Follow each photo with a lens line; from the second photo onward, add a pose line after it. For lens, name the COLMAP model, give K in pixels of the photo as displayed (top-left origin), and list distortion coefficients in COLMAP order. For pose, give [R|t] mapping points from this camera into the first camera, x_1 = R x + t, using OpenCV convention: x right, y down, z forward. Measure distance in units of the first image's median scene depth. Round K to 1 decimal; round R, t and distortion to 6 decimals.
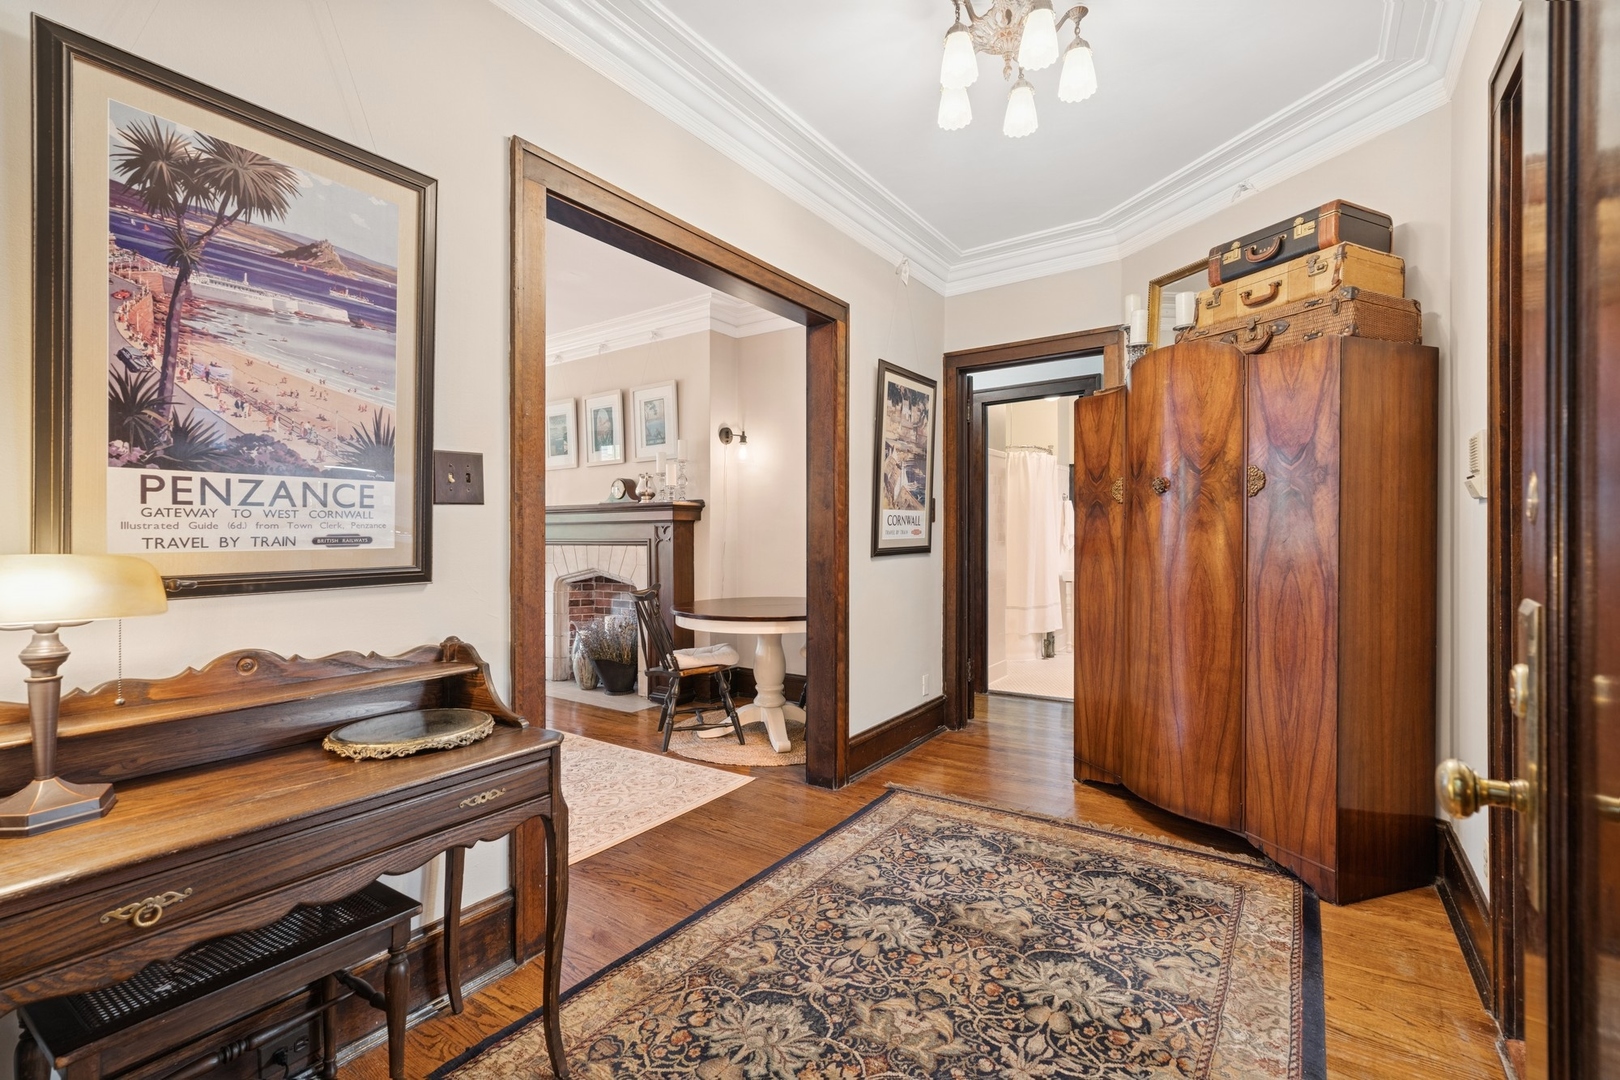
lens RADIAL K [[717.8, 0, 809.6], [0, 717.8, 533.8], [0, 0, 1]] dist [0.002084, 0.000408]
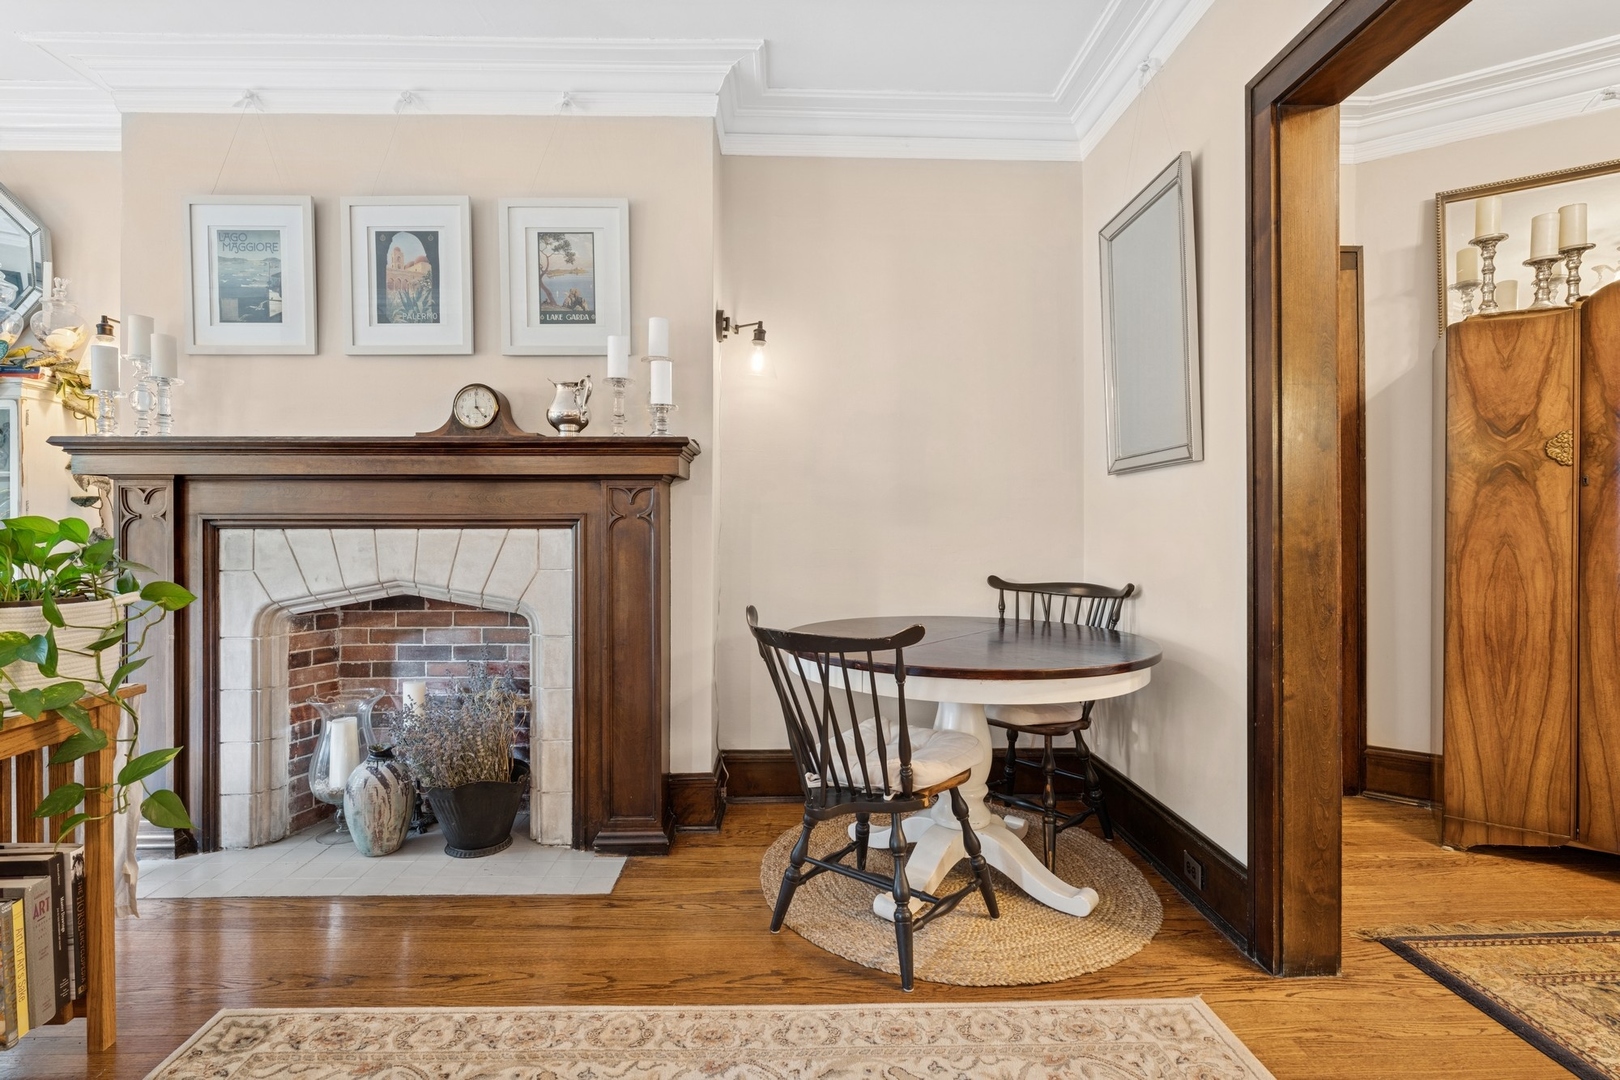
lens RADIAL K [[760.9, 0, 808.7], [0, 760.9, 532.7], [0, 0, 1]] dist [-0.003289, -0.000234]
pose [[0.810463, 0.005171, 0.585767, -1.219689], [-0.005789, 0.999983, -0.000818, 0.058064], [-0.585762, -0.002728, 0.810479, 1.522175]]
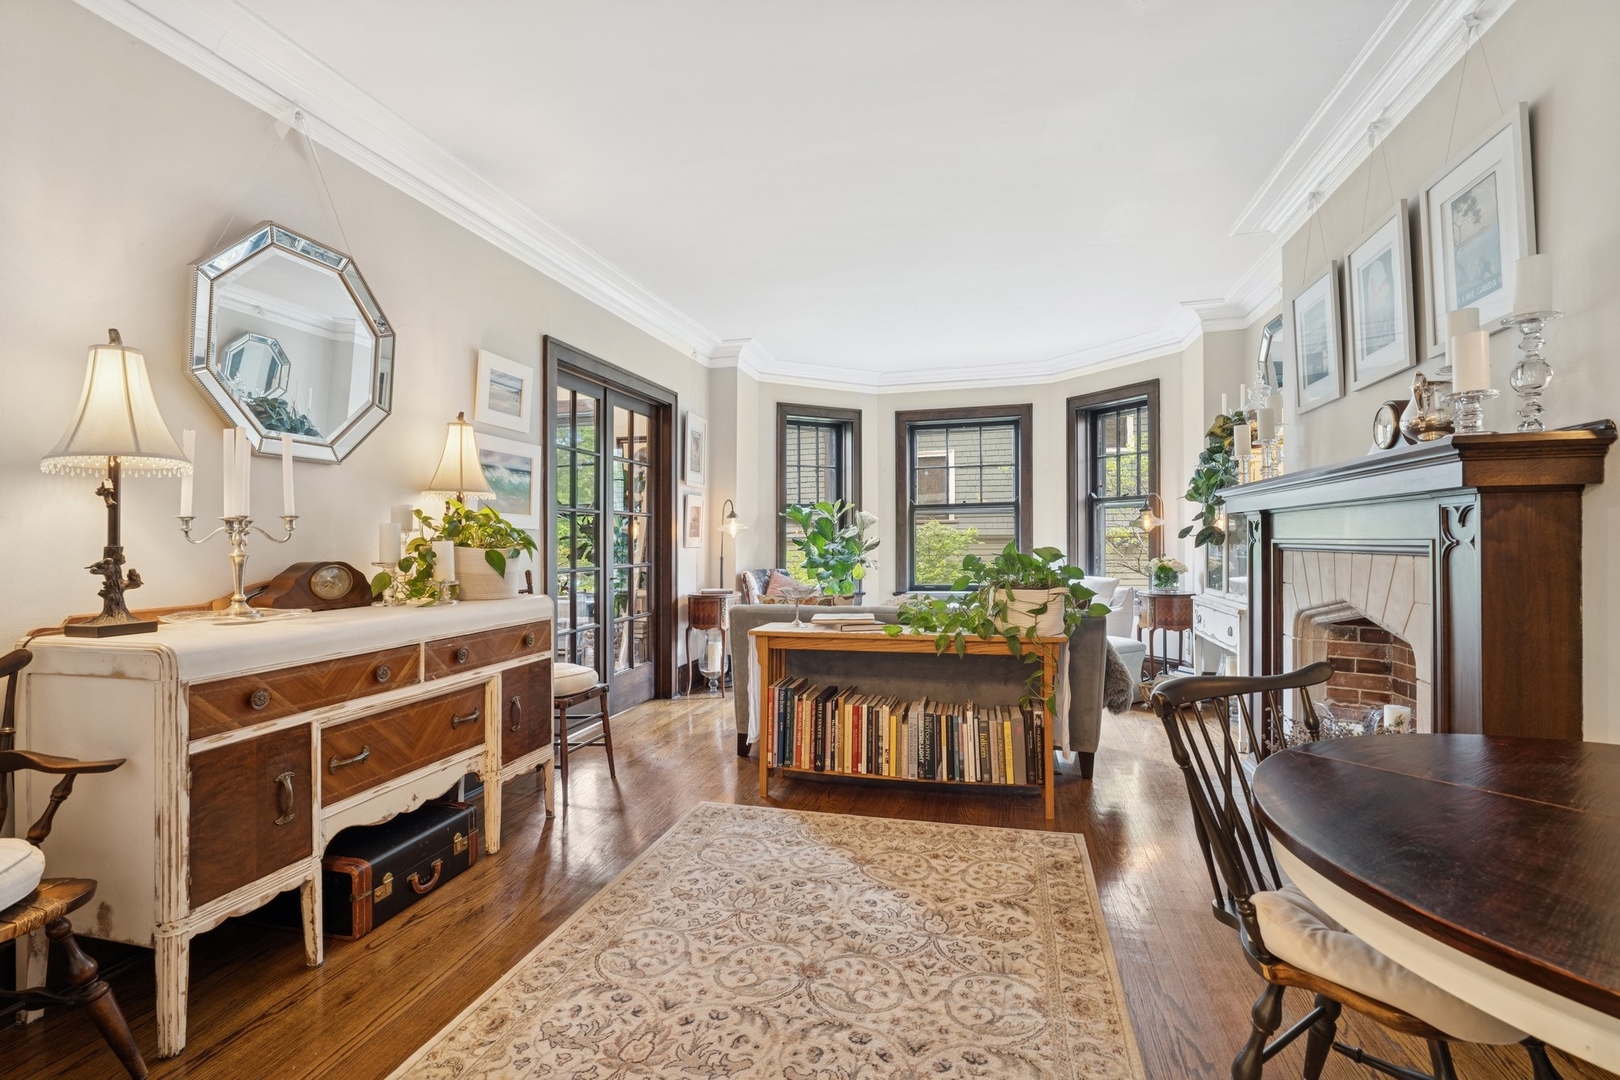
lens RADIAL K [[734.4, 0, 806.6], [0, 734.4, 554.0], [0, 0, 1]] dist [-0.001630, 0.000007]
pose [[0.333770, 0.019342, -0.942456, 0.132613], [0.009970, 0.999661, 0.024047, 0.004659], [0.942602, -0.017423, 0.333465, 1.640500]]
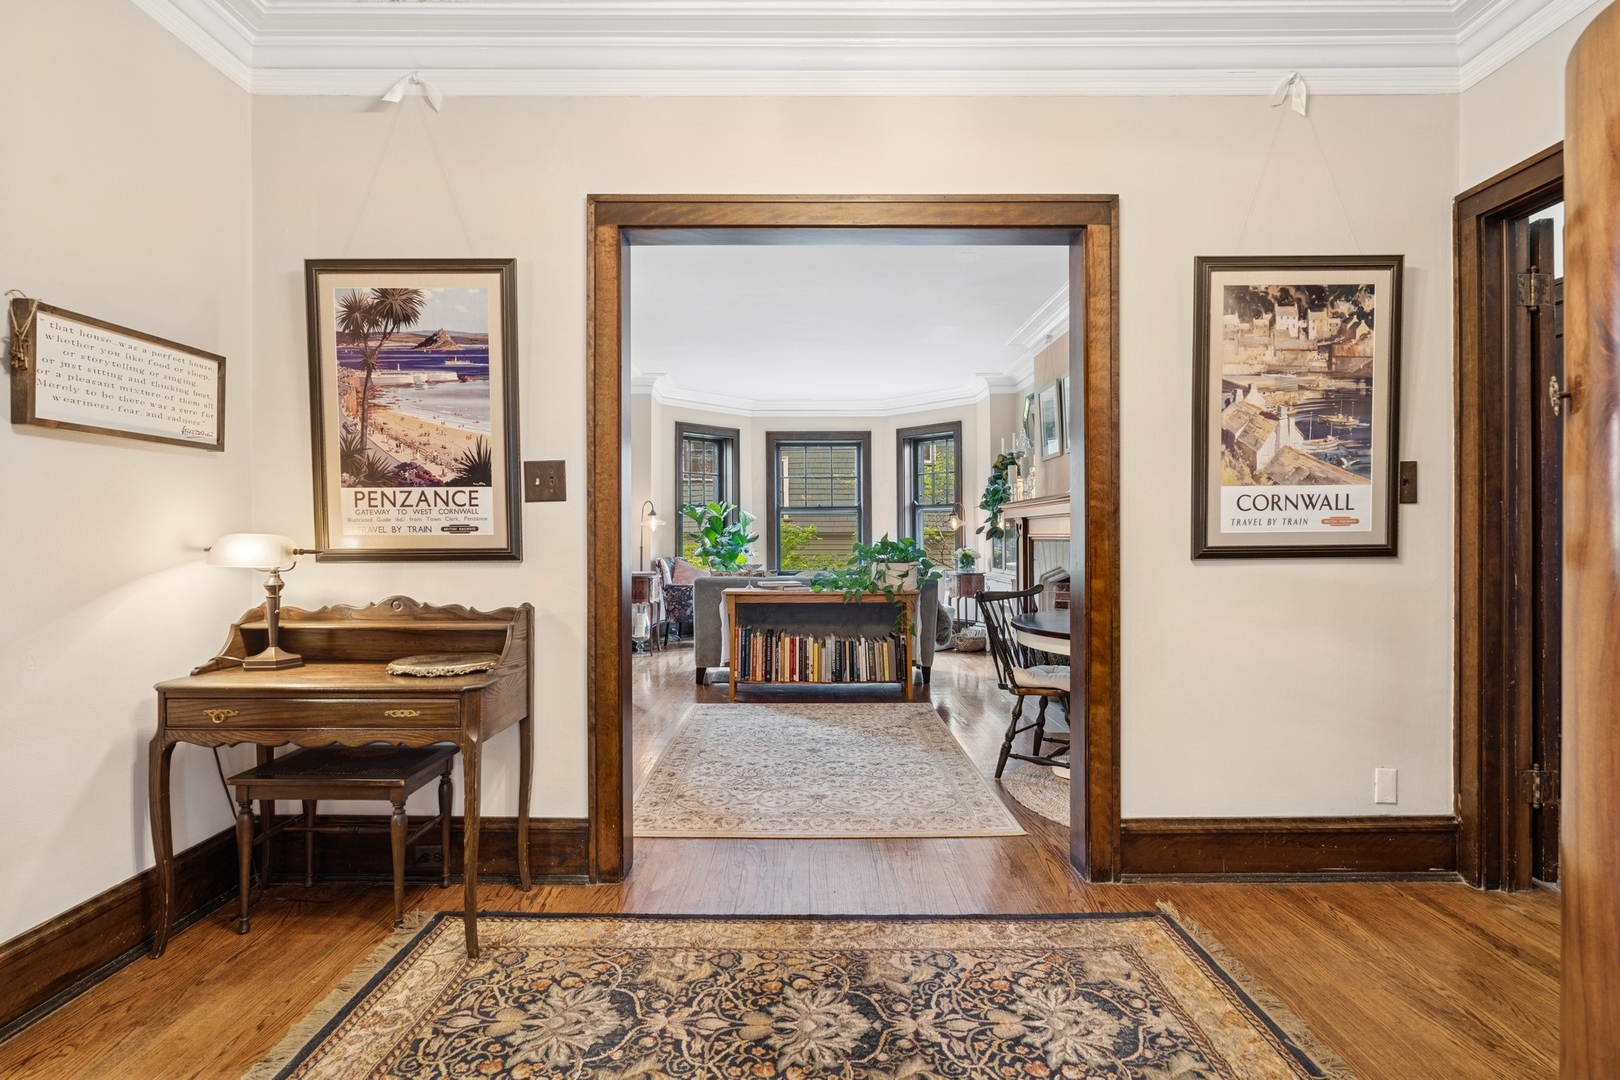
lens RADIAL K [[760.9, 0, 808.7], [0, 760.9, 532.7], [0, 0, 1]] dist [-0.003289, -0.000234]
pose [[0.569083, -0.000092, -0.822280, 0.984111], [0.000360, 1.000000, 0.000137, 0.016304], [0.822280, -0.000374, 0.569083, 0.668408]]
